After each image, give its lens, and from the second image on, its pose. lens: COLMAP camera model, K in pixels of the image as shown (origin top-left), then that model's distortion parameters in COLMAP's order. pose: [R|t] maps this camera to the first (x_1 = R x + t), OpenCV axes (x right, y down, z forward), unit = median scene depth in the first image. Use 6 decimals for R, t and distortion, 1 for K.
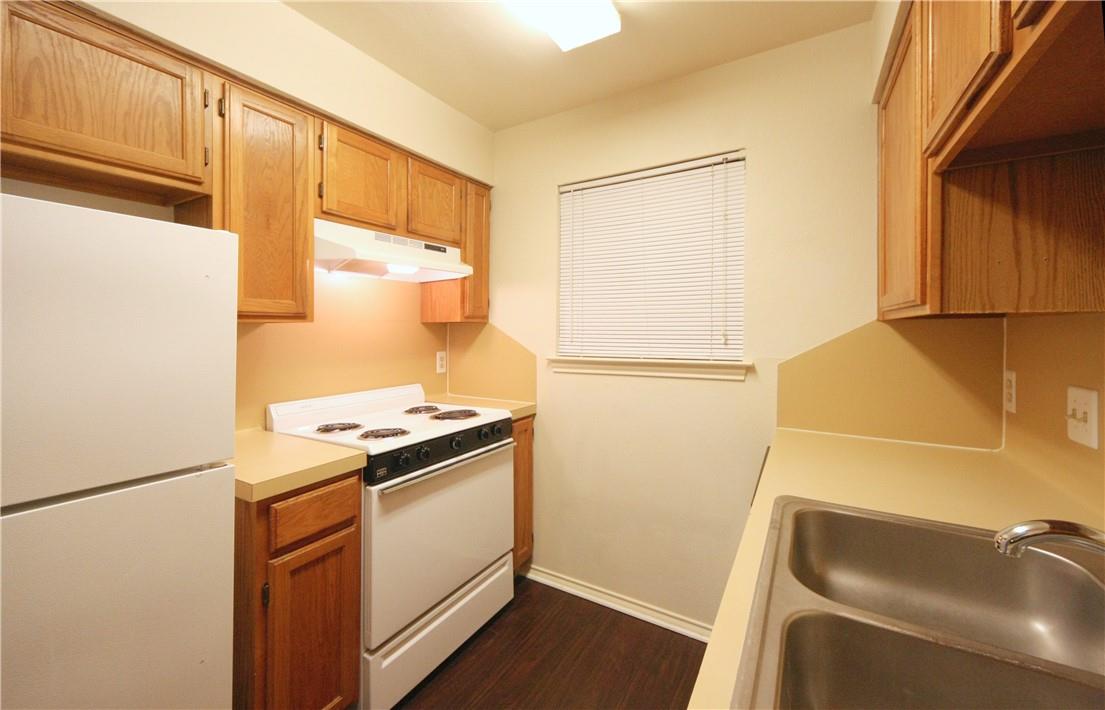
lens RADIAL K [[427.7, 0, 553.9], [0, 427.7, 332.8], [0, 0, 1]] dist [-0.000118, 0.000110]
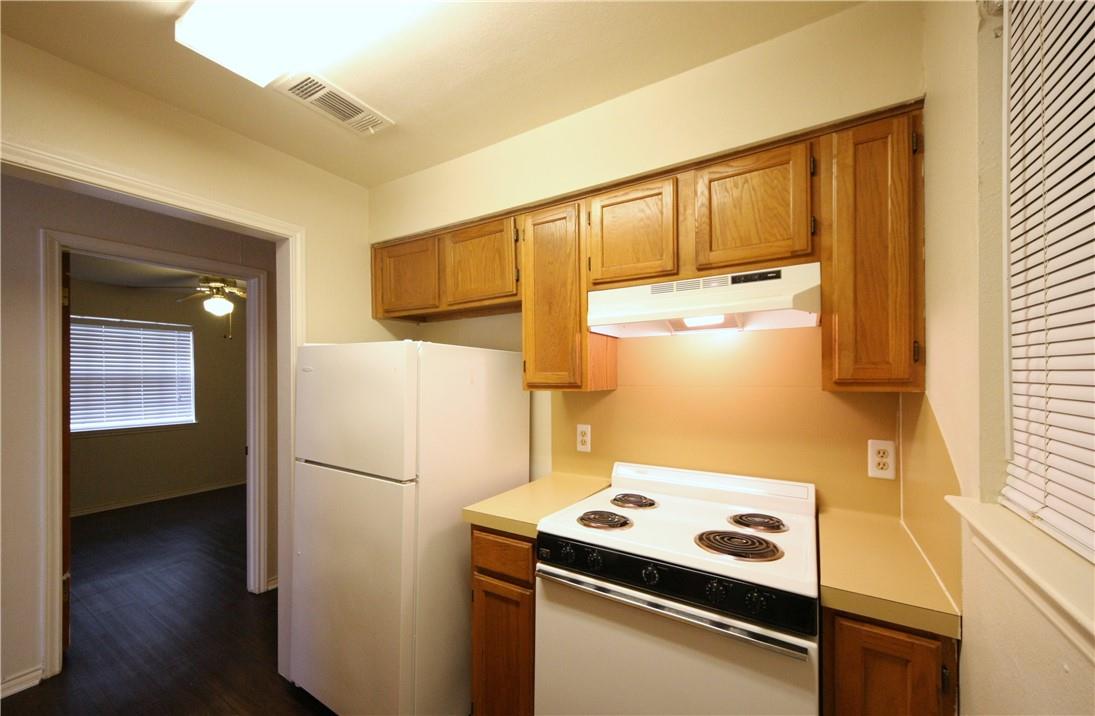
lens RADIAL K [[414.7, 0, 544.9], [0, 414.7, 373.9], [0, 0, 1]] dist [0.000343, -0.000003]
pose [[-0.016816, -0.003091, -0.999854, 0.396910], [-0.006694, 0.999973, -0.002978, -0.052919], [0.999836, 0.006643, -0.016836, 0.772347]]
